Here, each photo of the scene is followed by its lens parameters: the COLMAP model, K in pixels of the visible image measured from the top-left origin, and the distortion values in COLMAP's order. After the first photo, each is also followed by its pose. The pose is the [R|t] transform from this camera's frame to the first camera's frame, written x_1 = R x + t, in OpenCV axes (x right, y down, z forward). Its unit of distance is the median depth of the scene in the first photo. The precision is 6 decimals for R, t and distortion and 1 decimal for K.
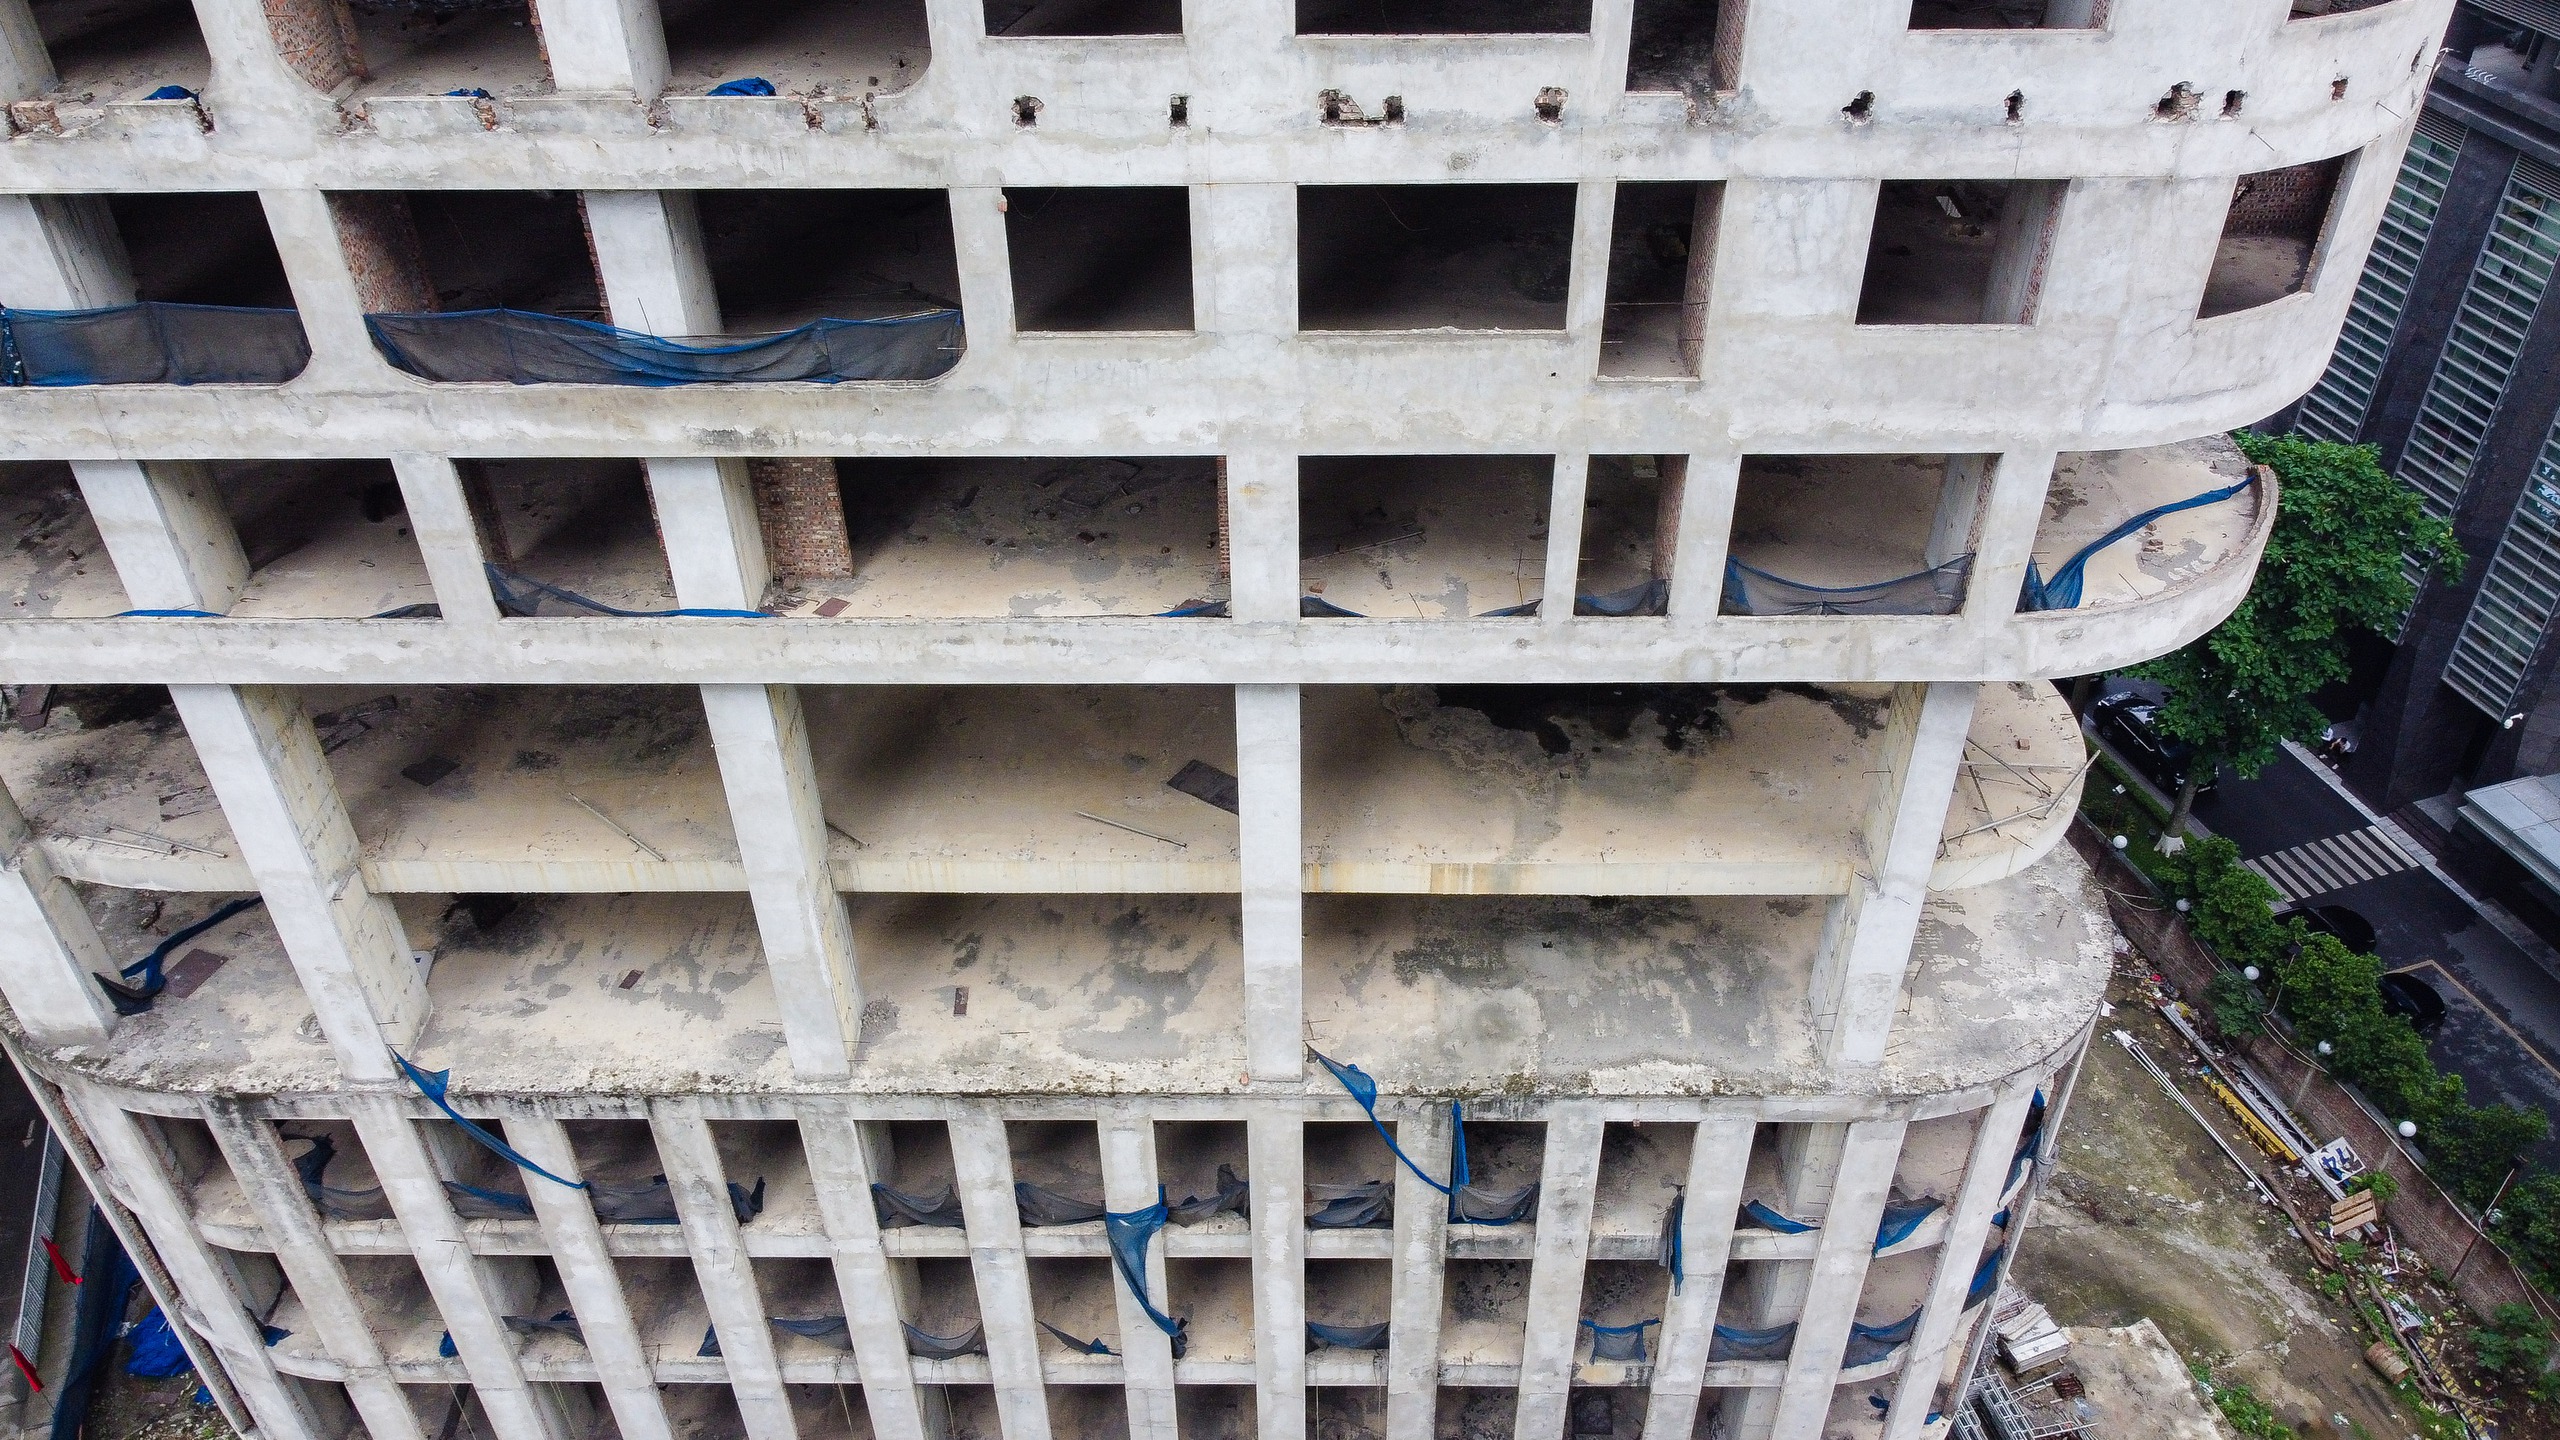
lens RADIAL K [[2010.0, 0, 1280.0], [0, 2010.0, 720.0], [0, 0, 1]] dist [0.000672, -0.005099]
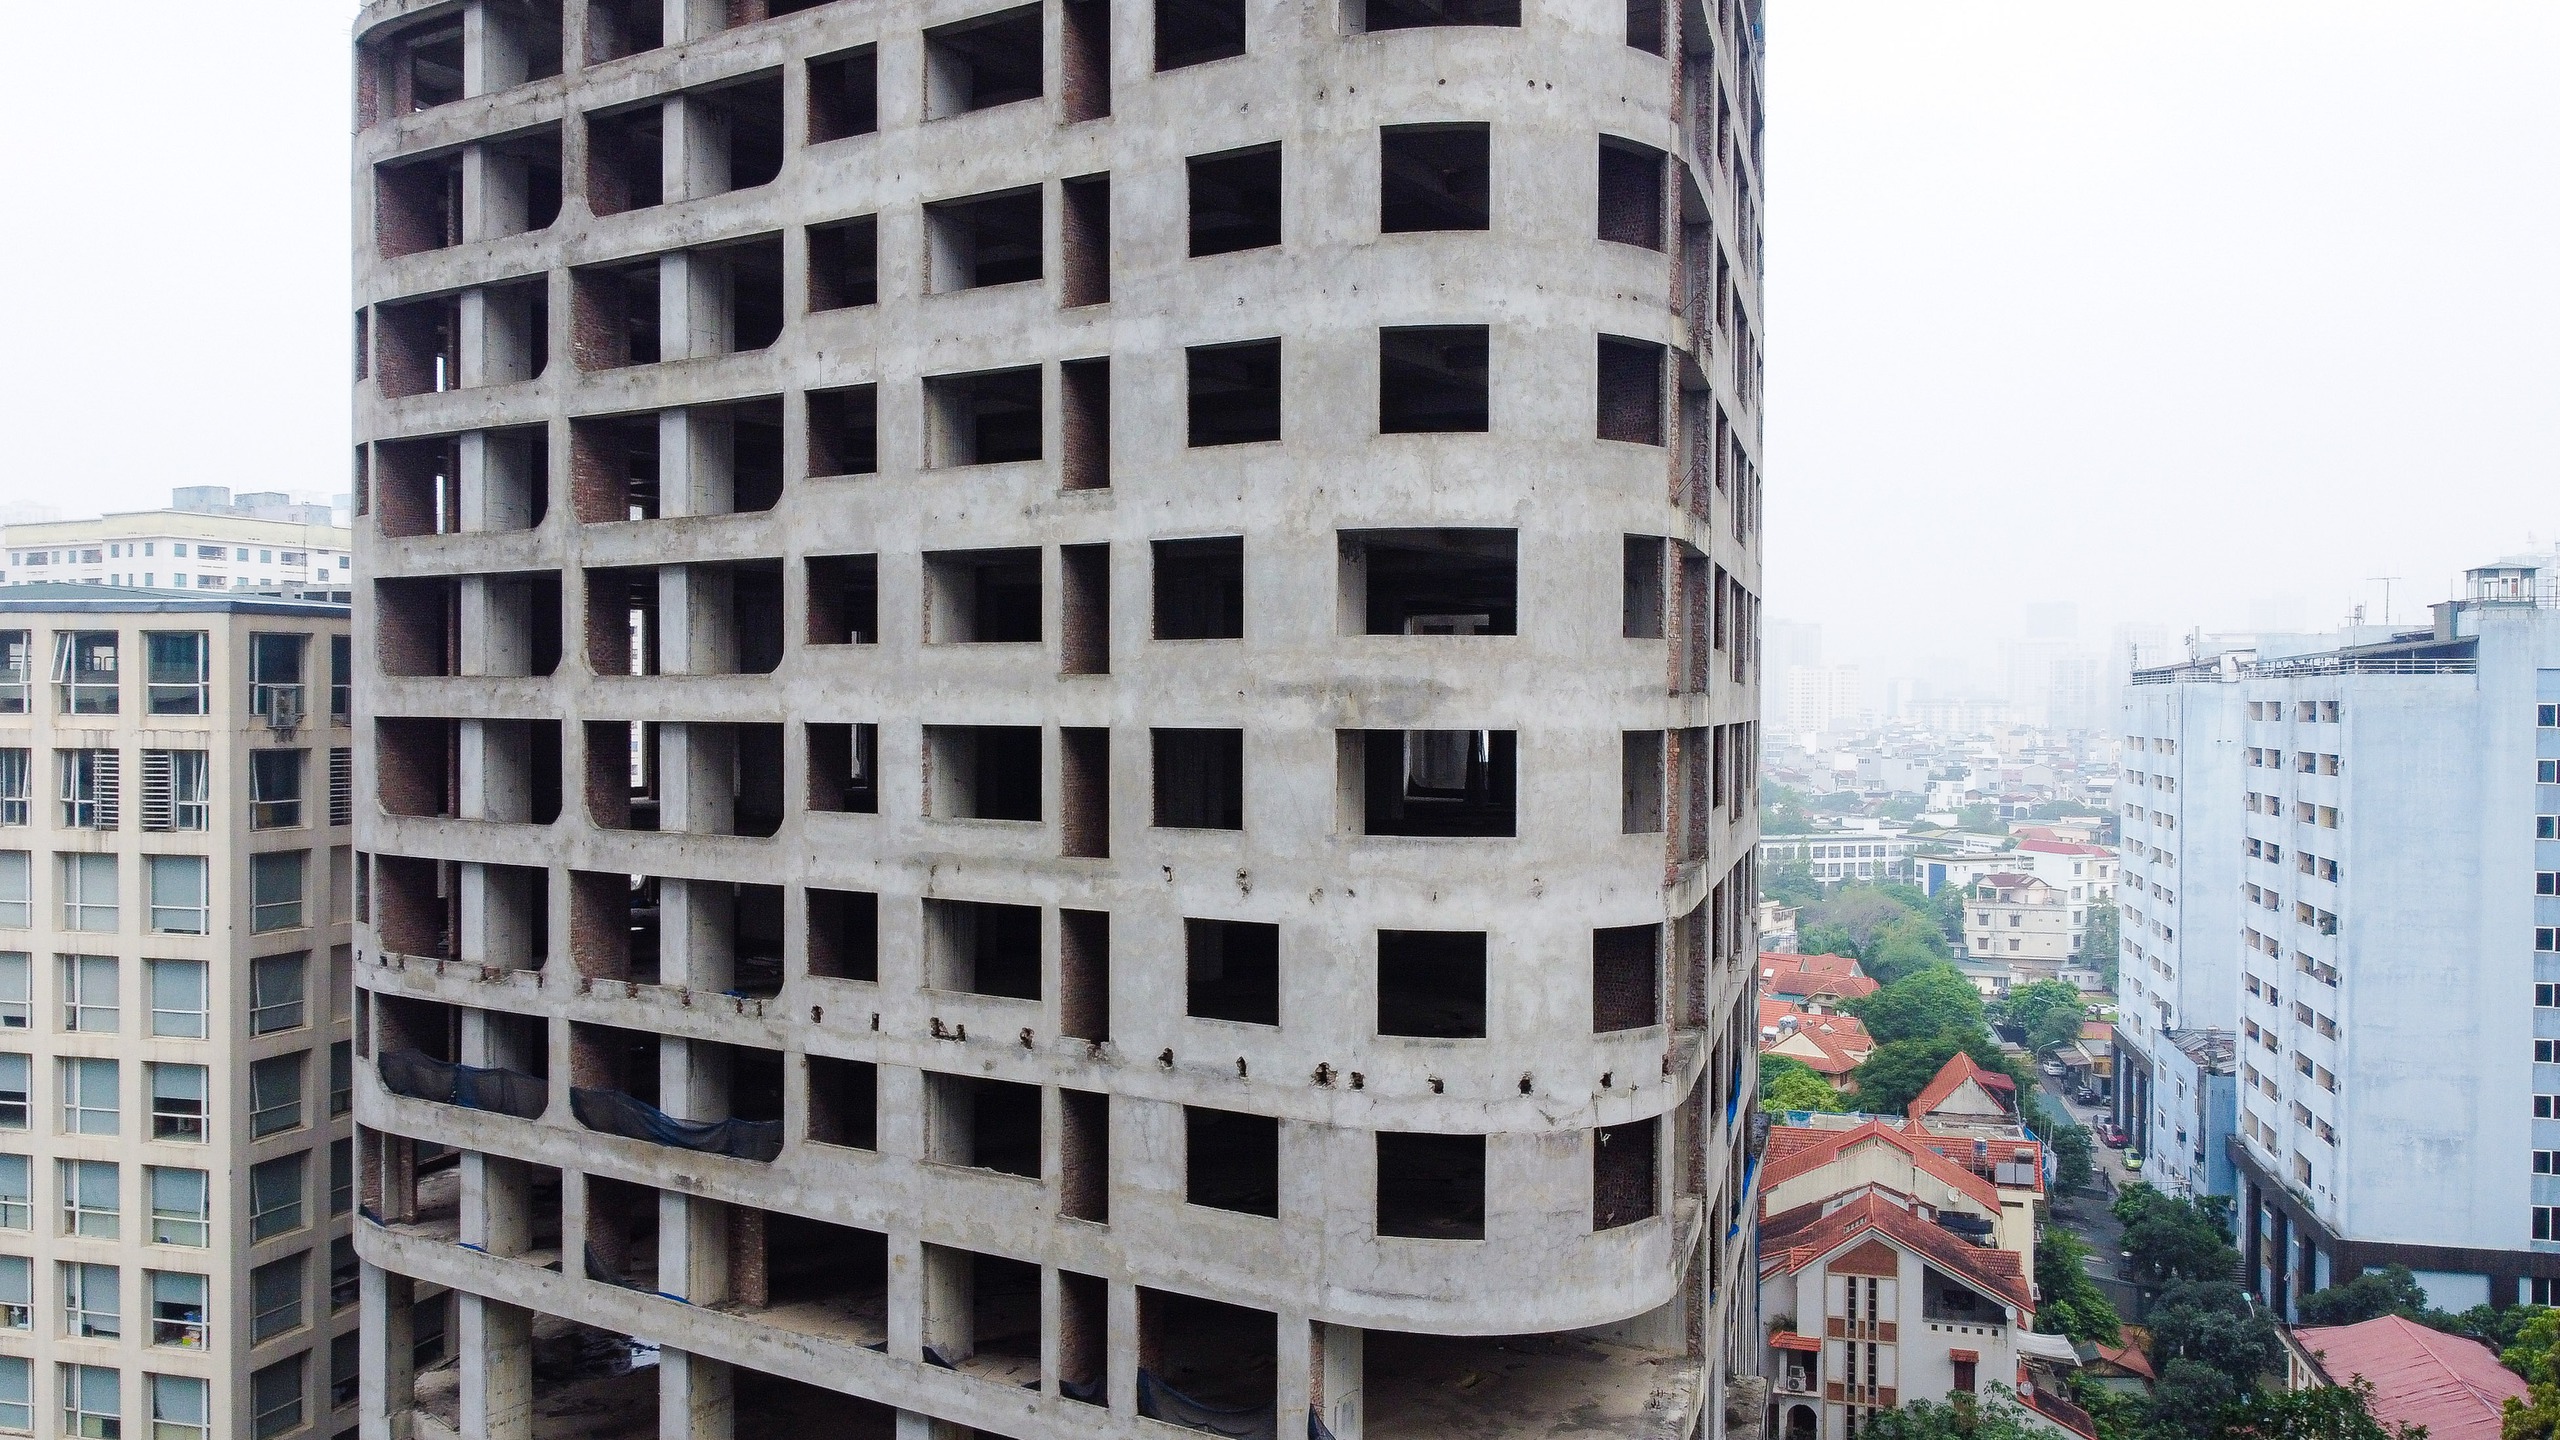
lens RADIAL K [[2010.0, 0, 1280.0], [0, 2010.0, 720.0], [0, 0, 1]] dist [0.000672, -0.005099]
pose [[0.844982, 0.018145, -0.534486, 1.187960], [-0.341435, 0.787530, -0.513048, 0.291398], [0.411615, 0.616009, 0.671645, -0.267116]]
